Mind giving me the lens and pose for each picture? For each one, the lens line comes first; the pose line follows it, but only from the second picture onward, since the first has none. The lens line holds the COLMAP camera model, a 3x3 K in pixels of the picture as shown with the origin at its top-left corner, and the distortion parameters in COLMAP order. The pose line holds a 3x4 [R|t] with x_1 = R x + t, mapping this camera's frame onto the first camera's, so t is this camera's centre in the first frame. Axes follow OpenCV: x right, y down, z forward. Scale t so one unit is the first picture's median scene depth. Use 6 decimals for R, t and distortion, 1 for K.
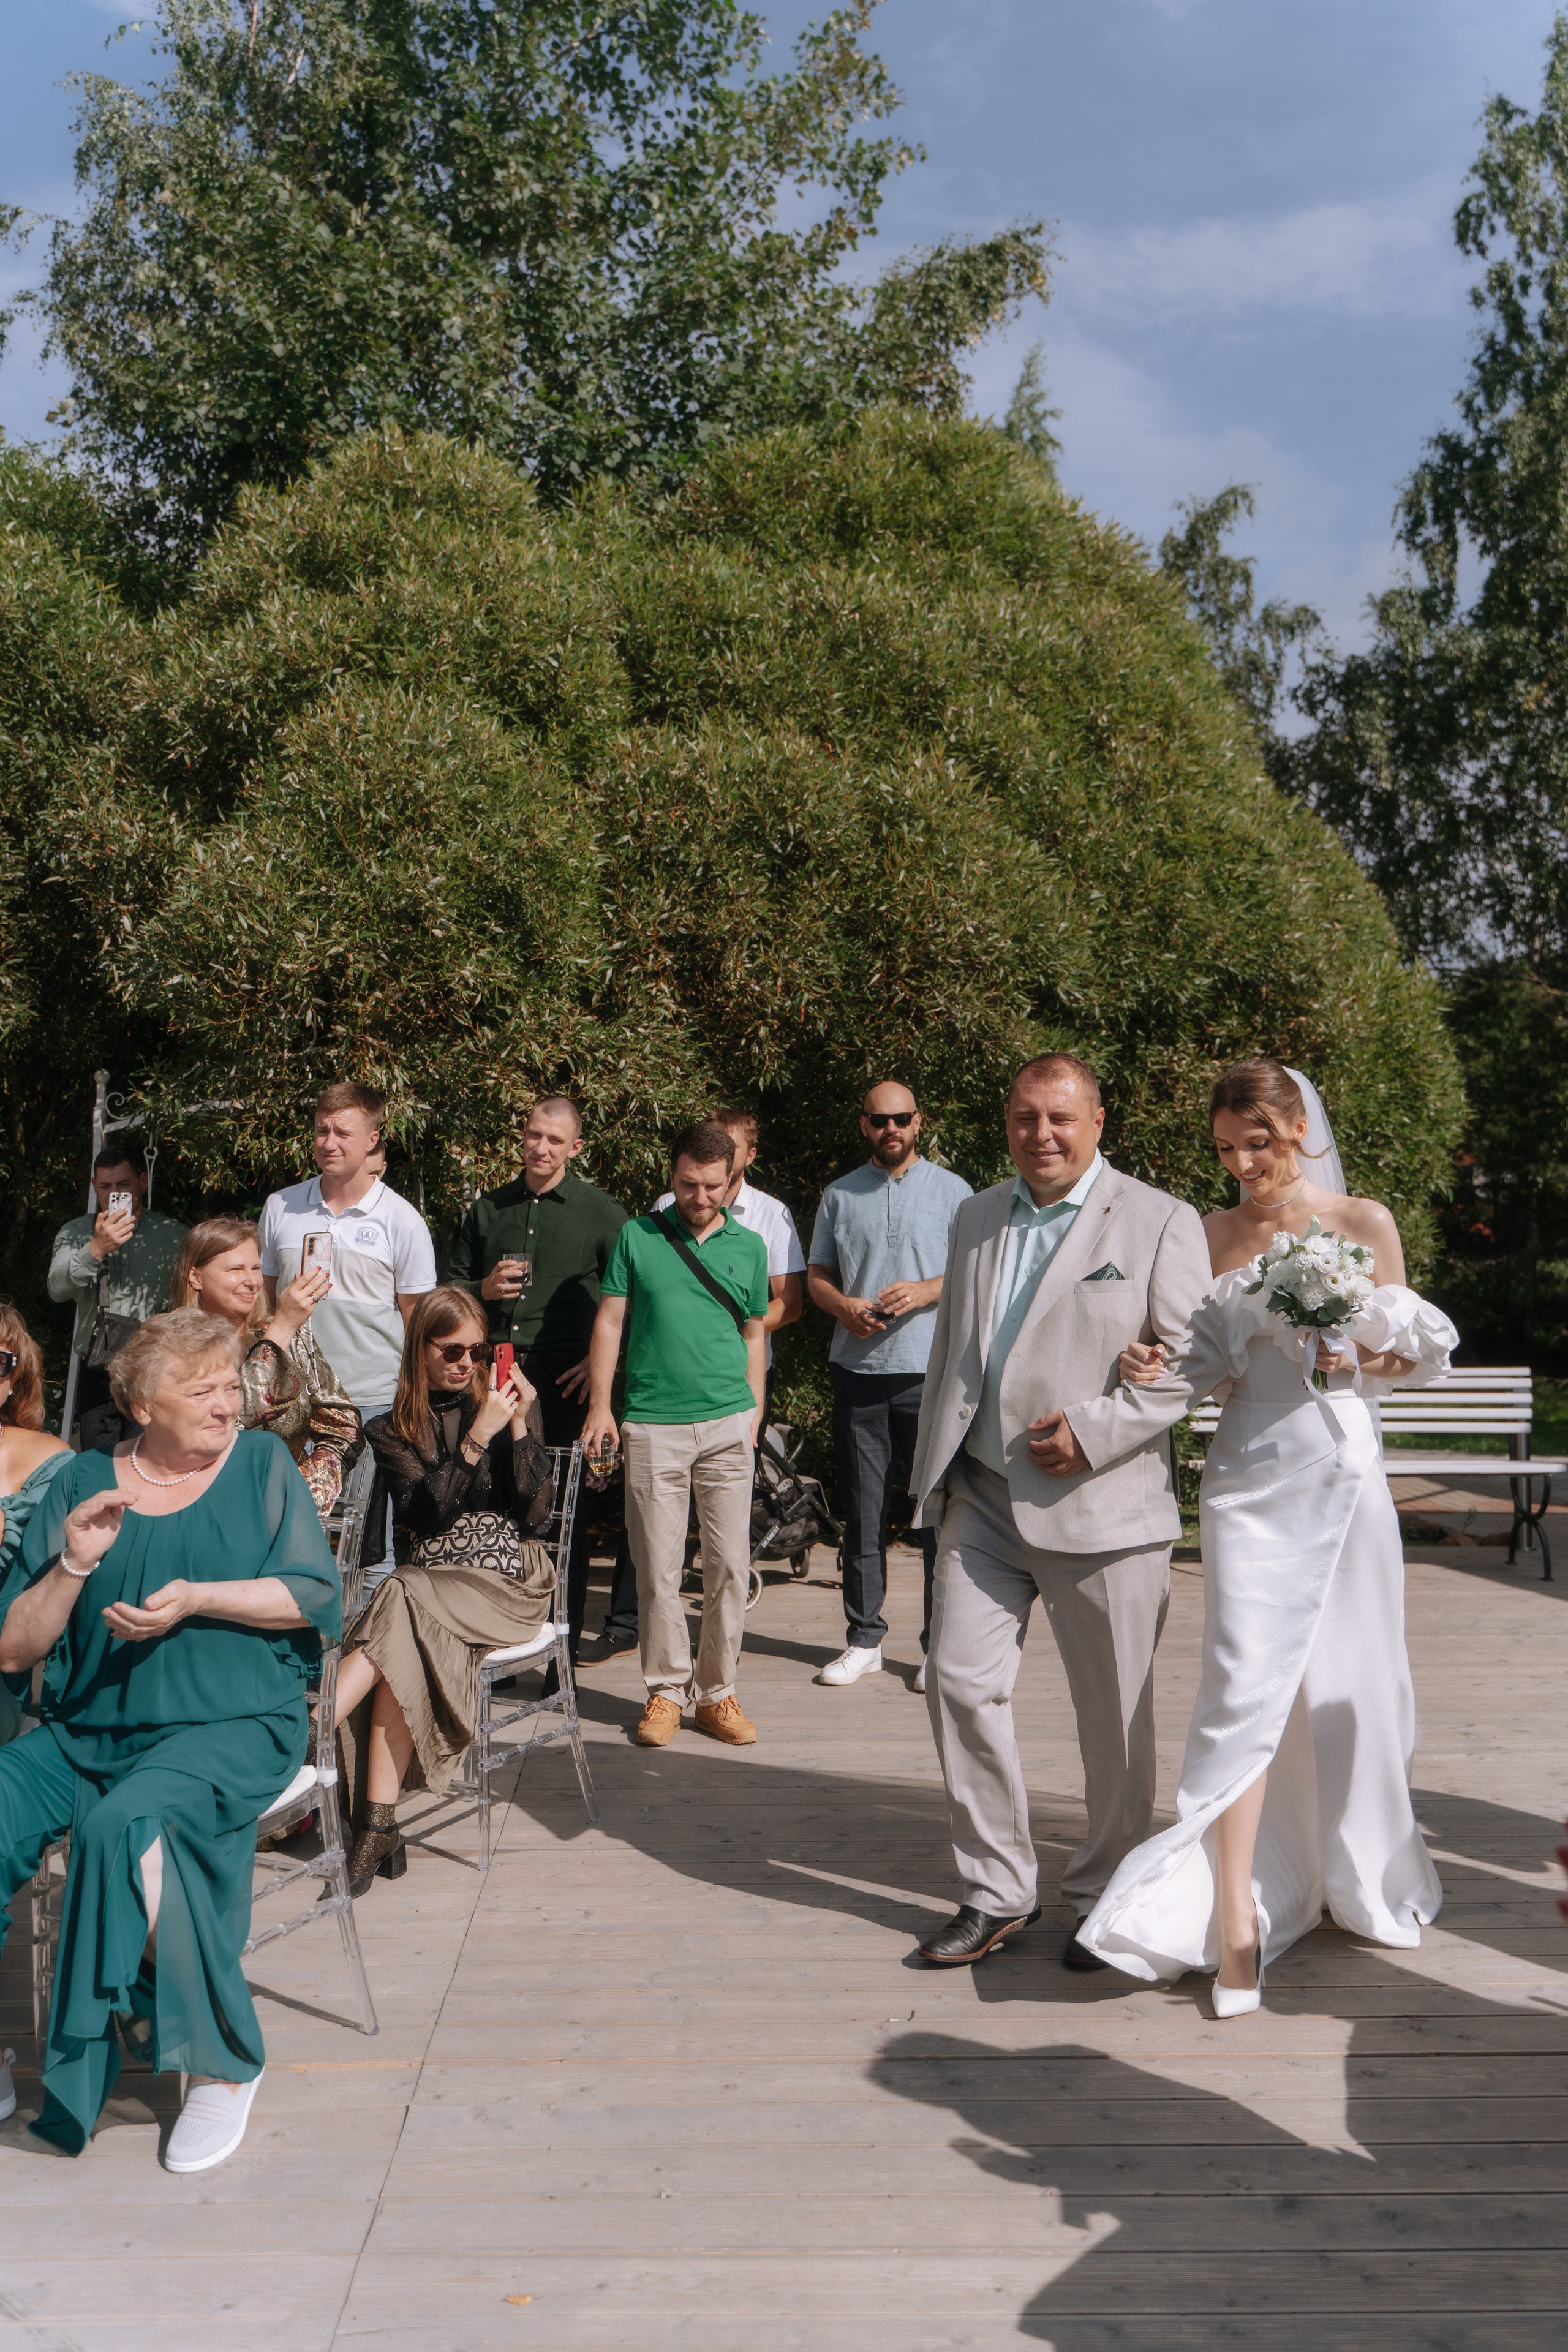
lens RADIAL K [[1884.0, 0, 779.3], [0, 1884.0, 1181.2], [0, 0, 1]] dist [0.007883, -0.006145]
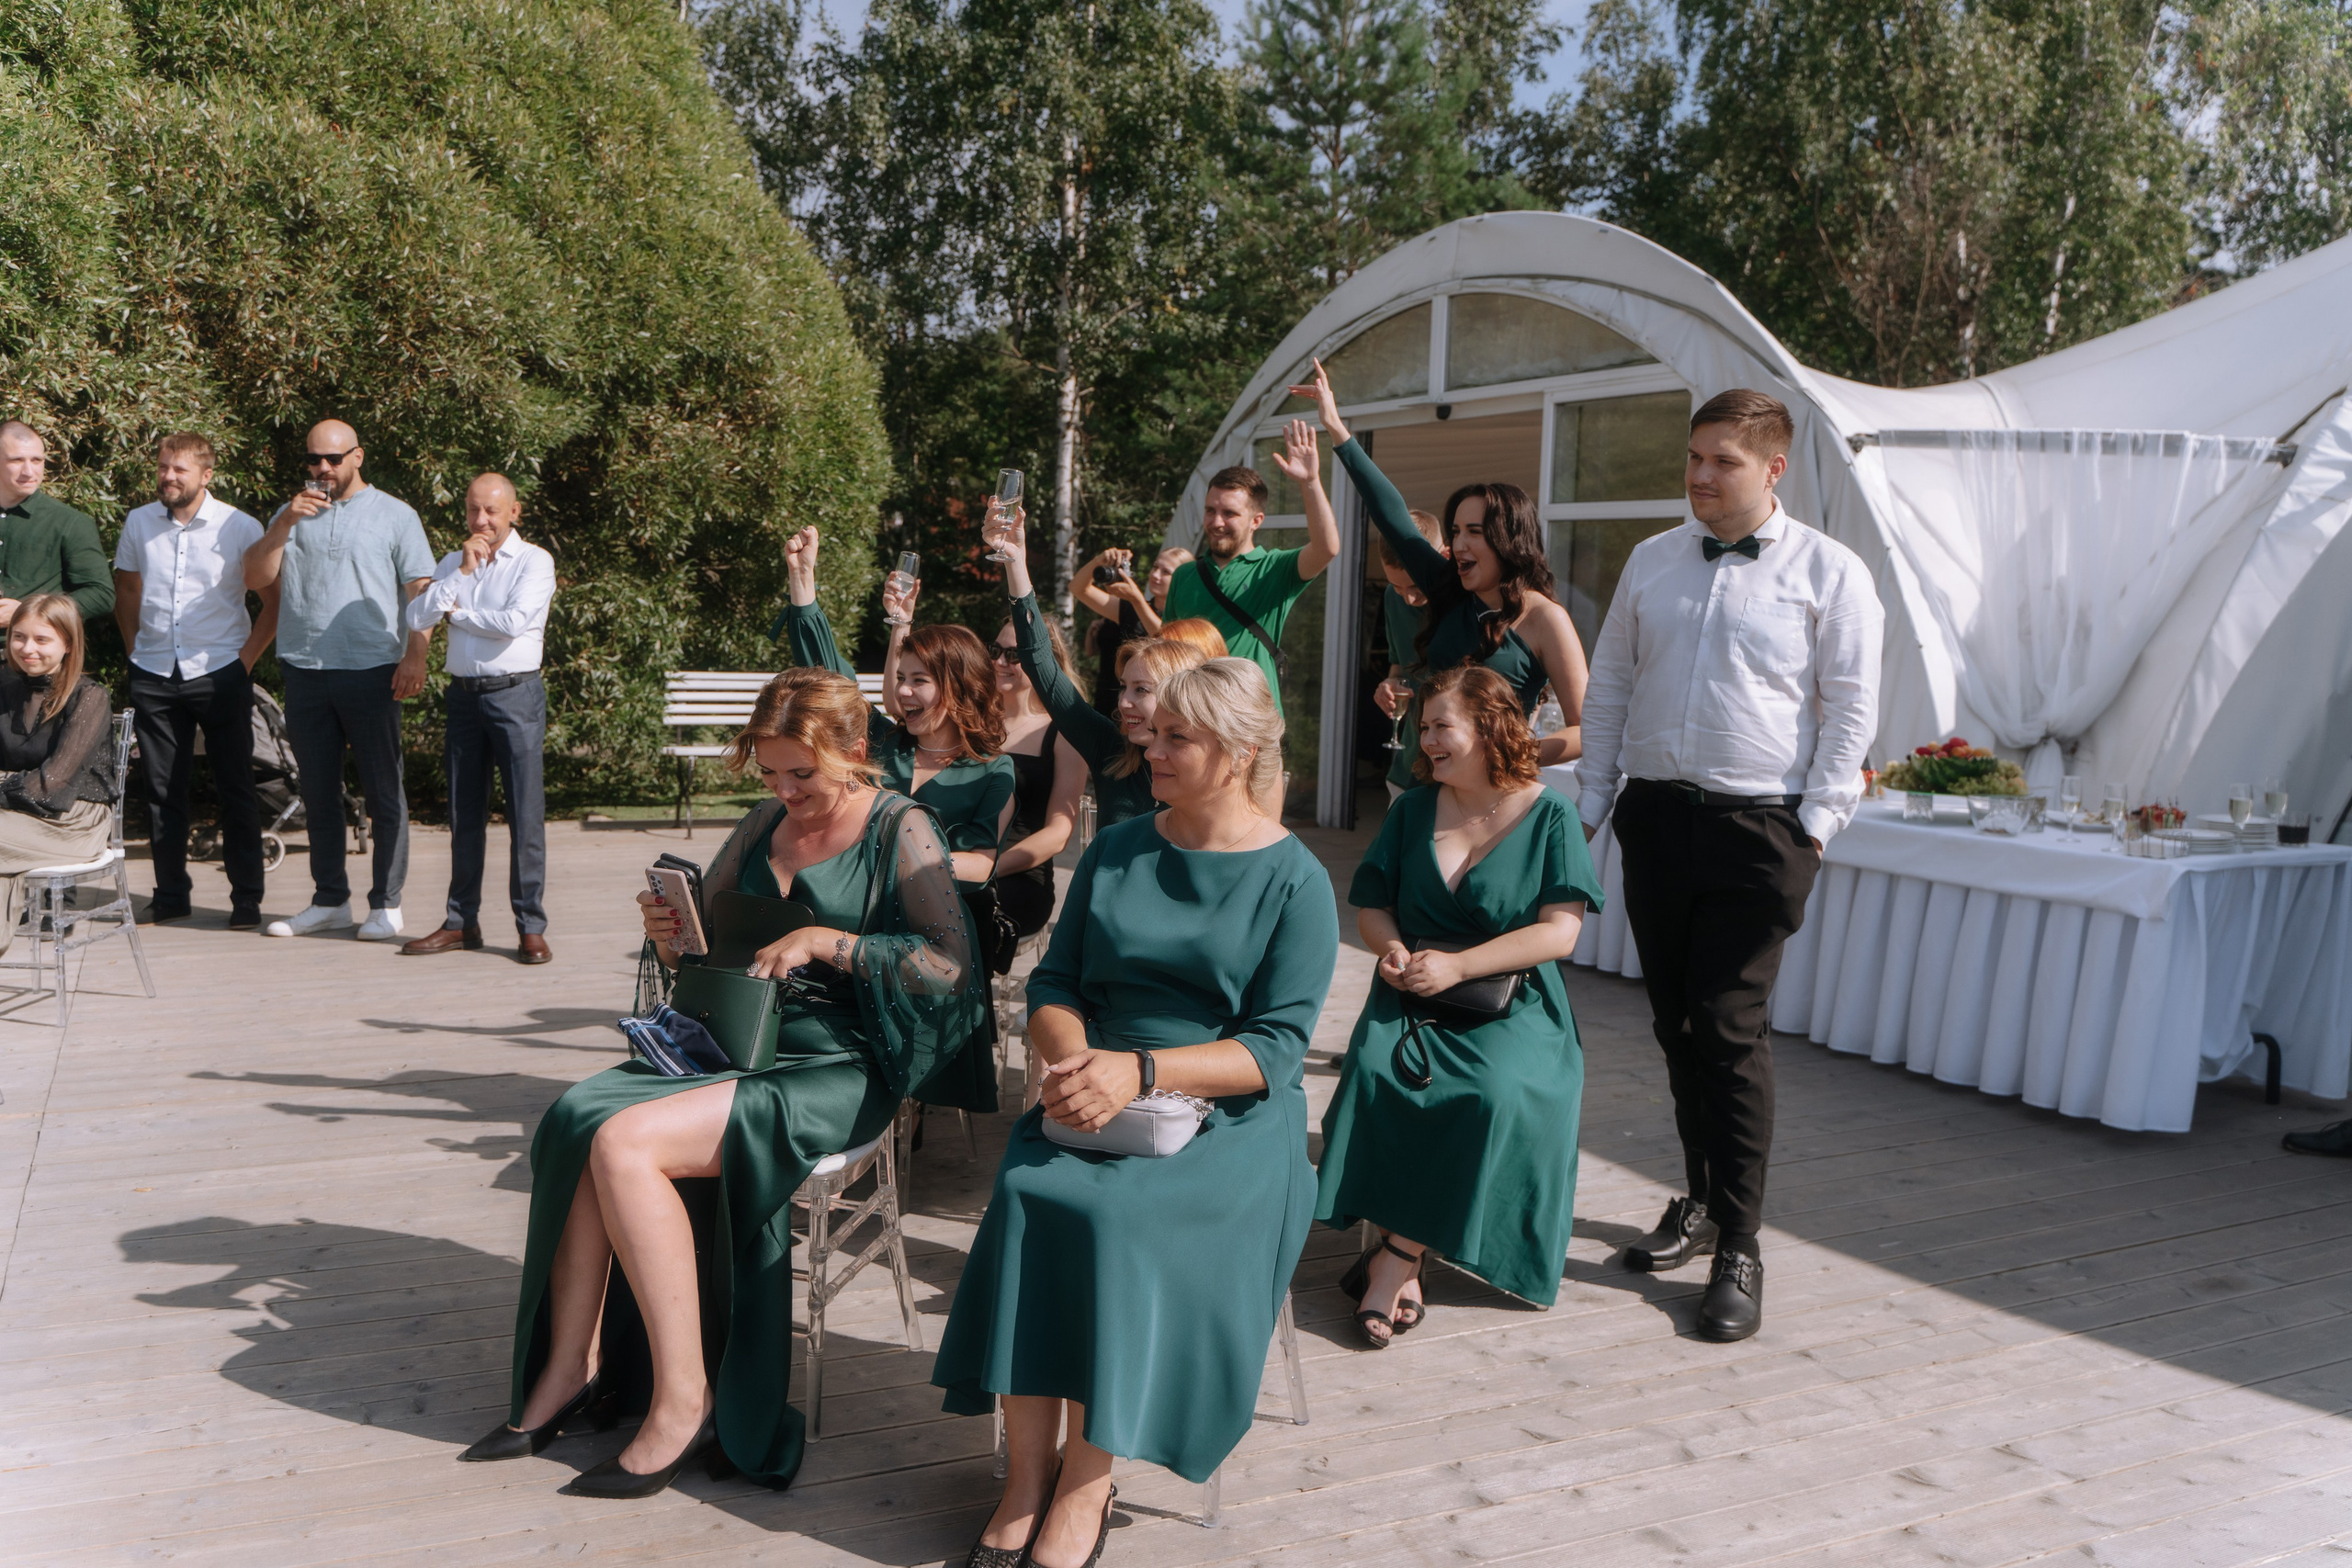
lens RADIAL K [[1883.8, 0, 1154.1], [0, 1883.8, 789.2], [0, 0, 1]] dist [0.007883, -0.006145]
pose [[0.909784, -0.015215, 0.414804, -0.003856], [-0.046221, 0.989400, 0.137666, -0.012091], [-0.412501, -0.144419, 0.899436, -0.297145]]
